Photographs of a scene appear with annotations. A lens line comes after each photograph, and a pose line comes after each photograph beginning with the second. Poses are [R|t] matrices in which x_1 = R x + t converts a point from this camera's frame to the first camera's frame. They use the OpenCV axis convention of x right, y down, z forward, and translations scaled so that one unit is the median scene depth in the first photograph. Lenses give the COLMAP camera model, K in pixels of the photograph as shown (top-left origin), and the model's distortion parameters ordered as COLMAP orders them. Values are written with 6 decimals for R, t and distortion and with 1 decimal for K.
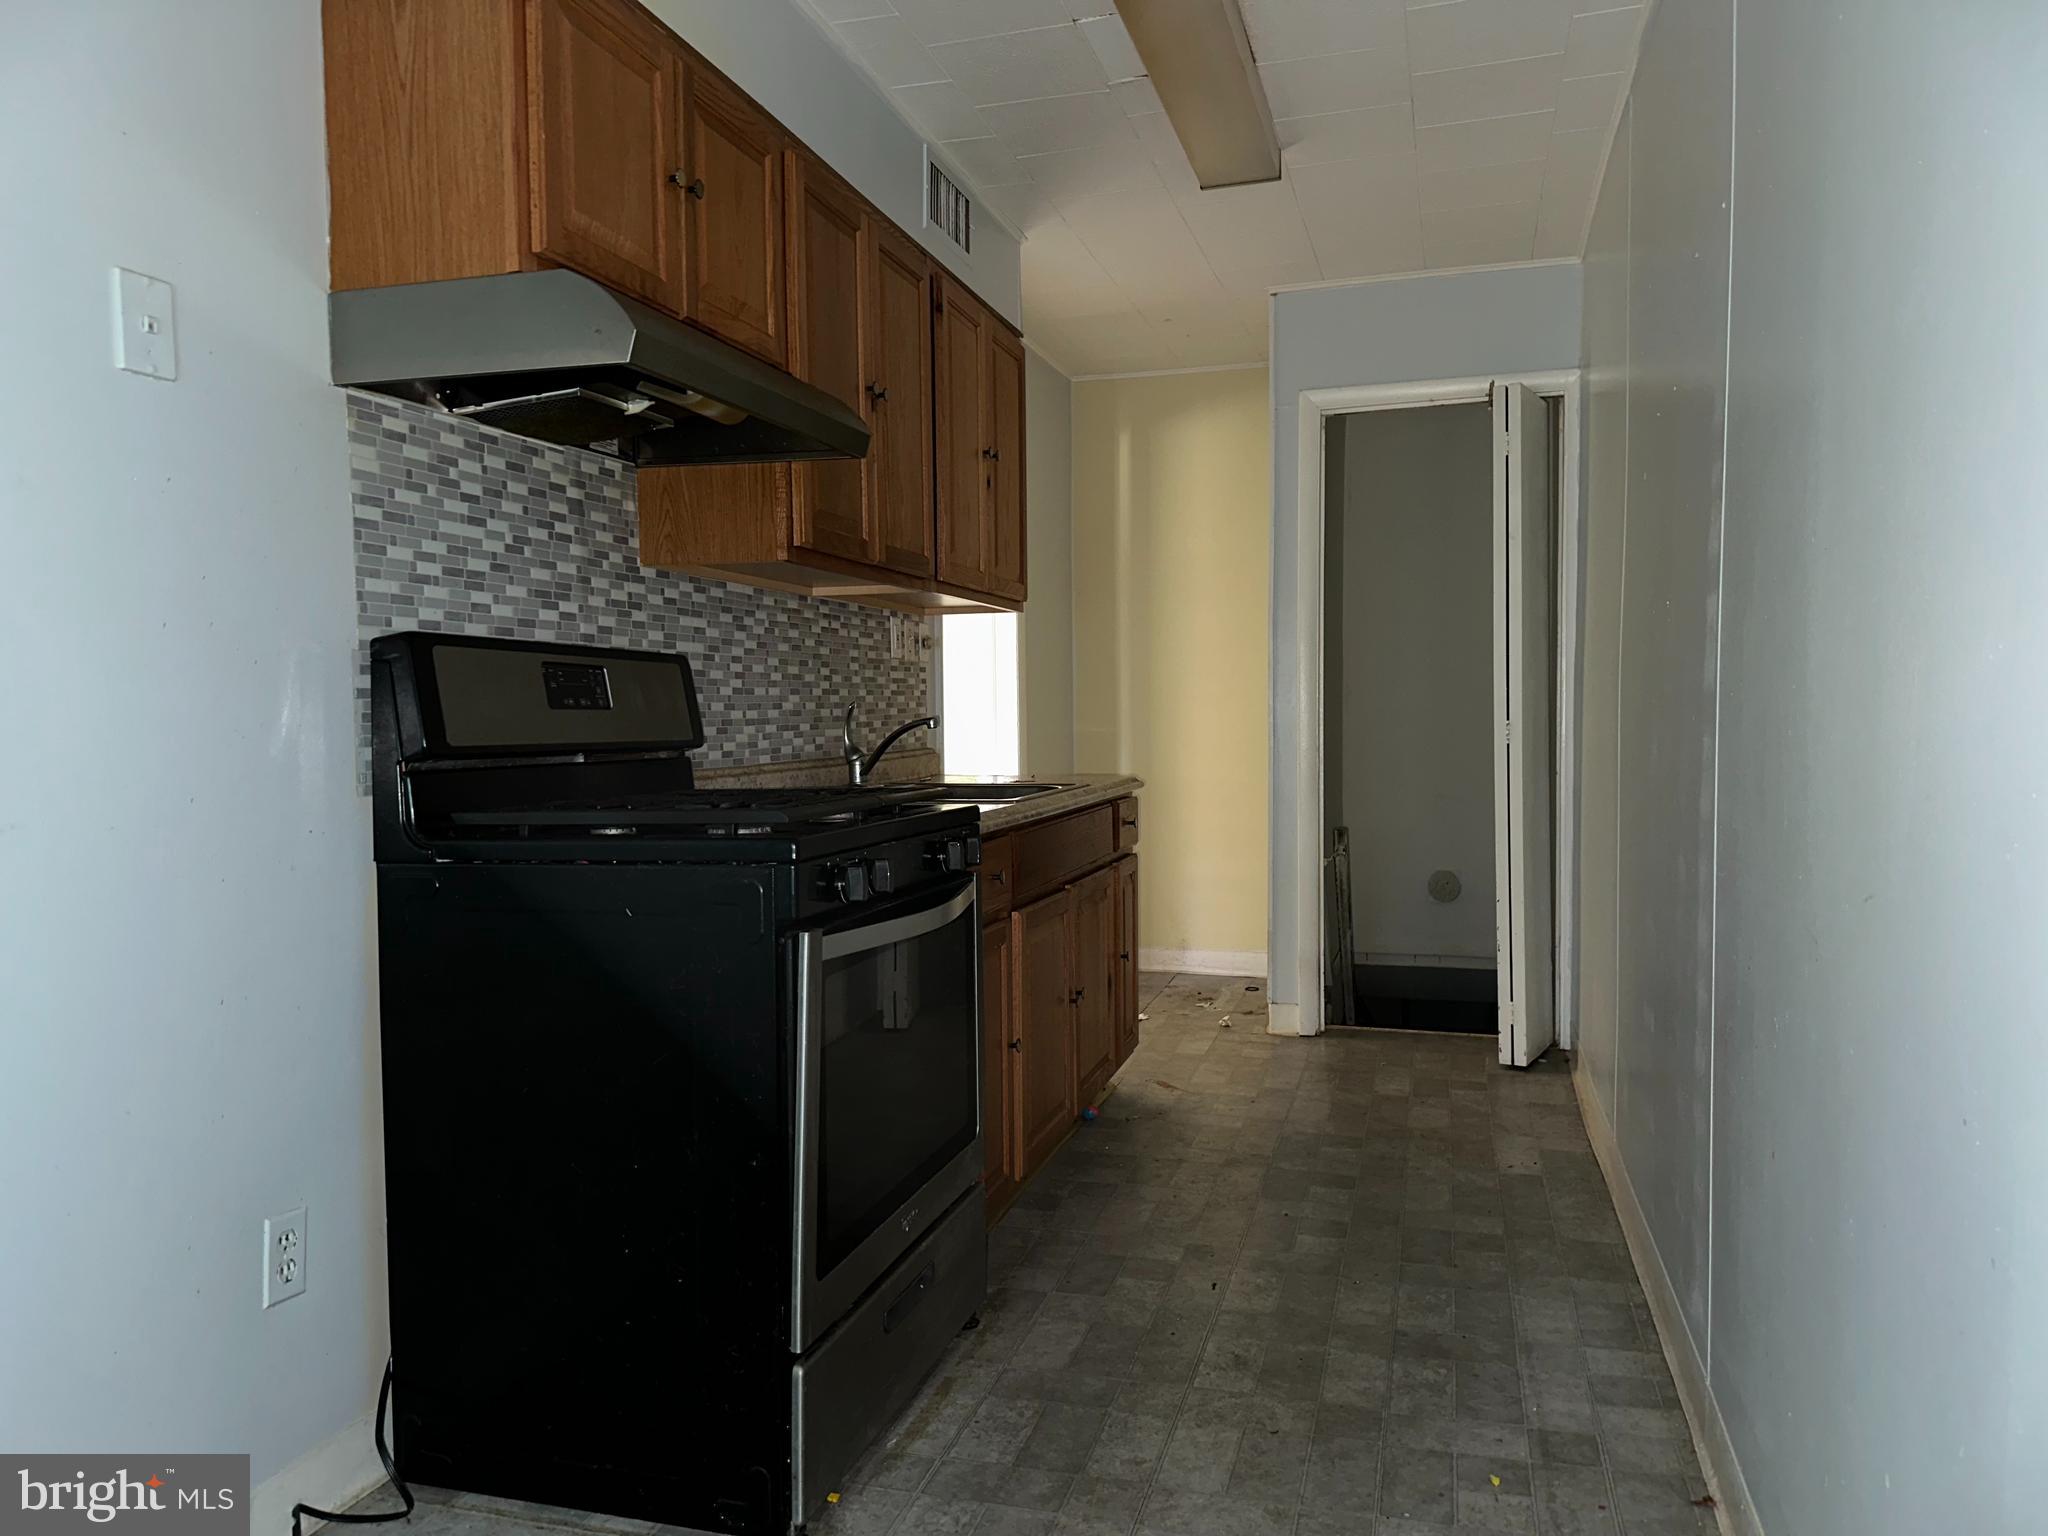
lens RADIAL K [[1427.1, 0, 1020.6], [0, 1427.1, 793.7], [0, 0, 1]] dist [0.153691, -0.258769]
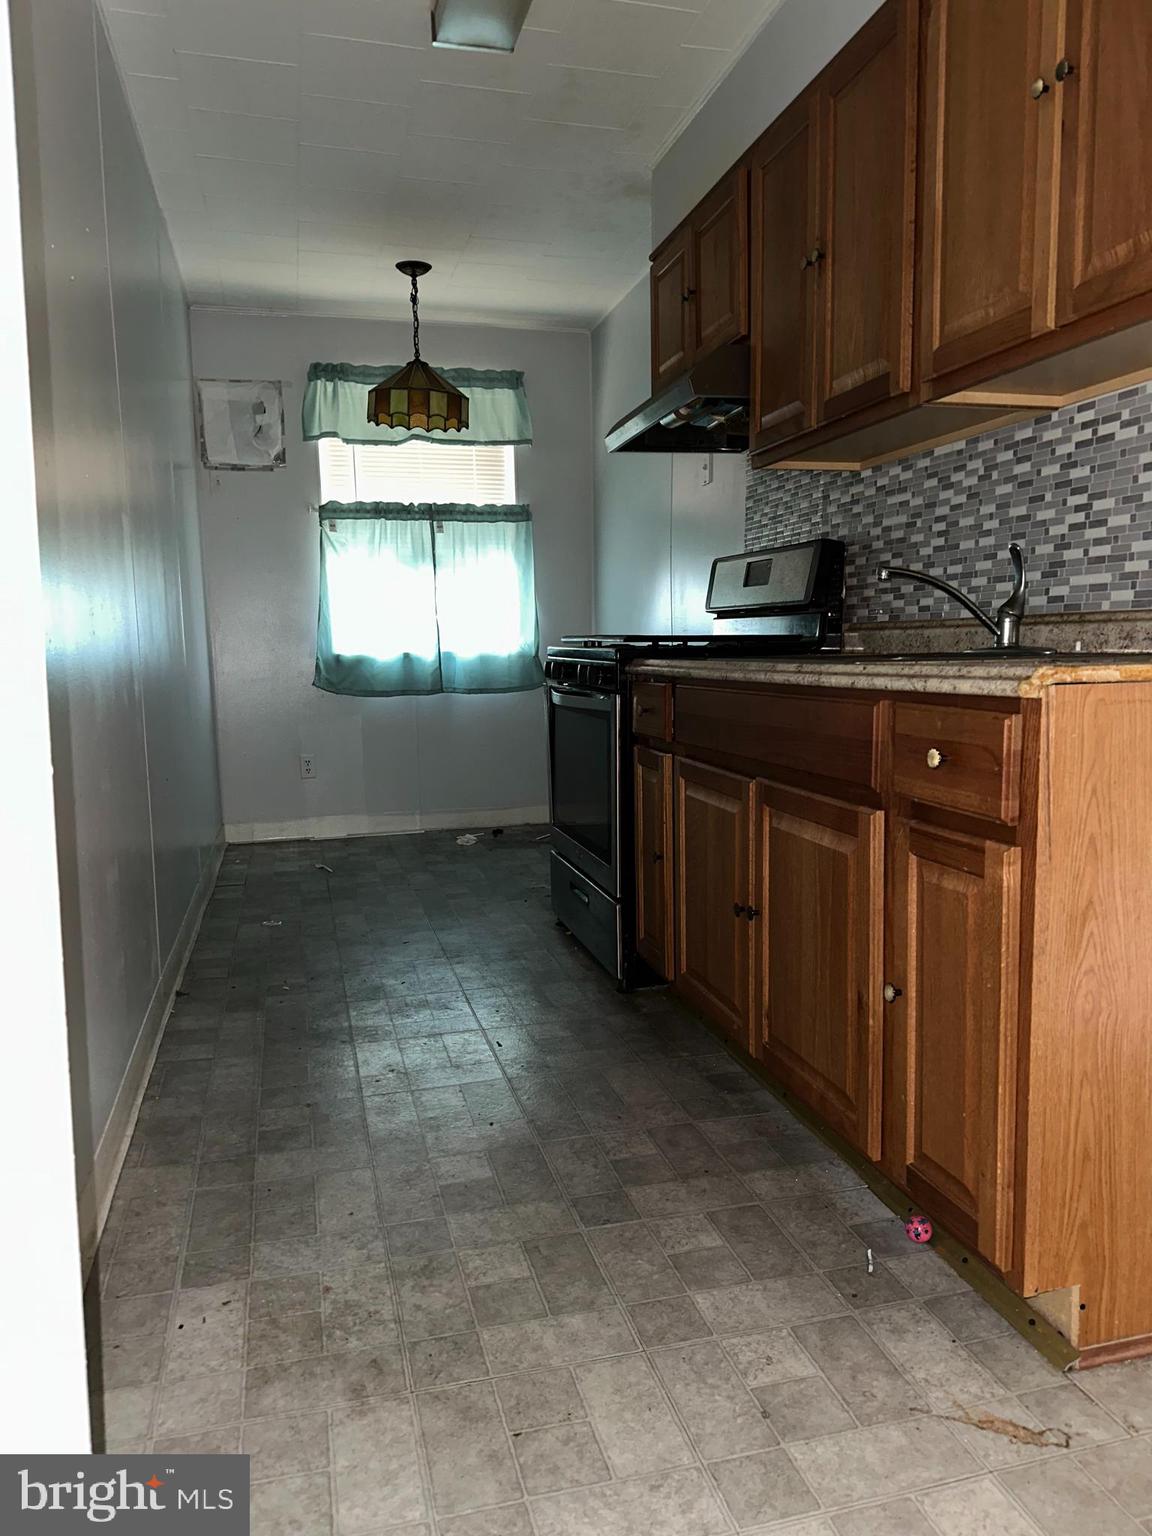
lens RADIAL K [[1070.4, 0, 576.0], [0, 1070.4, 768.0], [0, 0, 1]] dist [0.153691, -0.258769]
pose [[-0.854313, 0.090095, -0.511891, 0.479046], [-0.000611, 0.984687, 0.174329, -0.053132], [0.519759, 0.149244, -0.841176, 1.606618]]
